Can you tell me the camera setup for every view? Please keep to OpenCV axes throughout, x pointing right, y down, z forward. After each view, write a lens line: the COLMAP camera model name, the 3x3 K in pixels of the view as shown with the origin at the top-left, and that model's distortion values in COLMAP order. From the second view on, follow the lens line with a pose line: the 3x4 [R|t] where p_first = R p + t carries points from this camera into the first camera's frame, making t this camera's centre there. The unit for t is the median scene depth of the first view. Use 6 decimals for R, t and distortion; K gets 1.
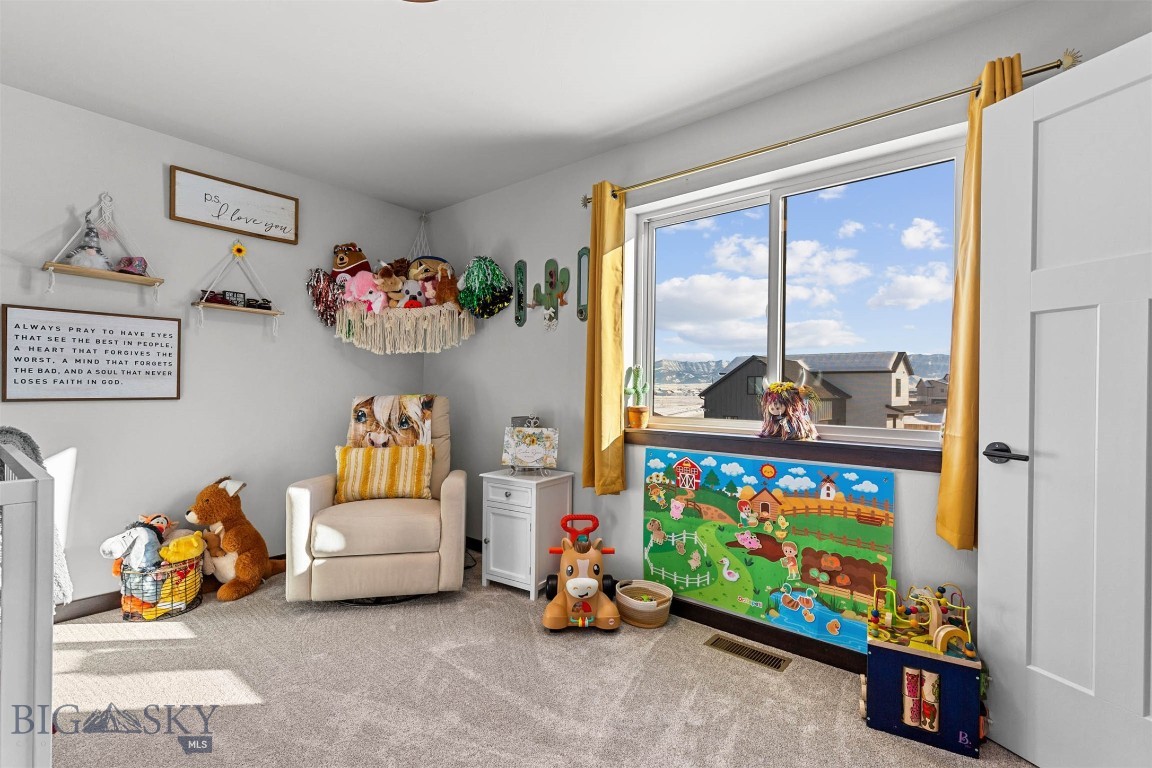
lens RADIAL K [[520.5, 0, 577.2], [0, 520.5, 386.1], [0, 0, 1]] dist [0.007946, -0.000853]
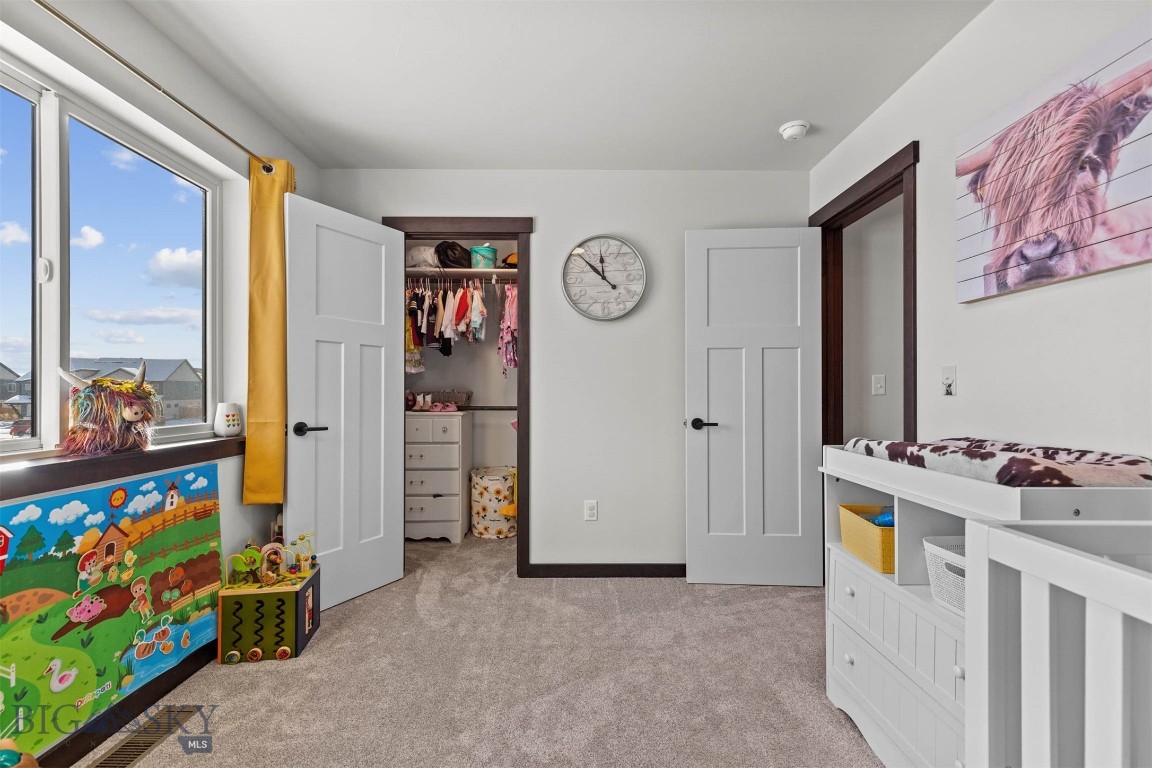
lens RADIAL K [[520.5, 0, 576.2], [0, 520.5, 387.3], [0, 0, 1]] dist [0.007946, -0.000853]
pose [[-0.642803, -0.004613, 0.766017, -0.639639], [-0.006122, 0.999981, 0.000884, 0.000267], [-0.766007, -0.004121, -0.642819, 0.998402]]
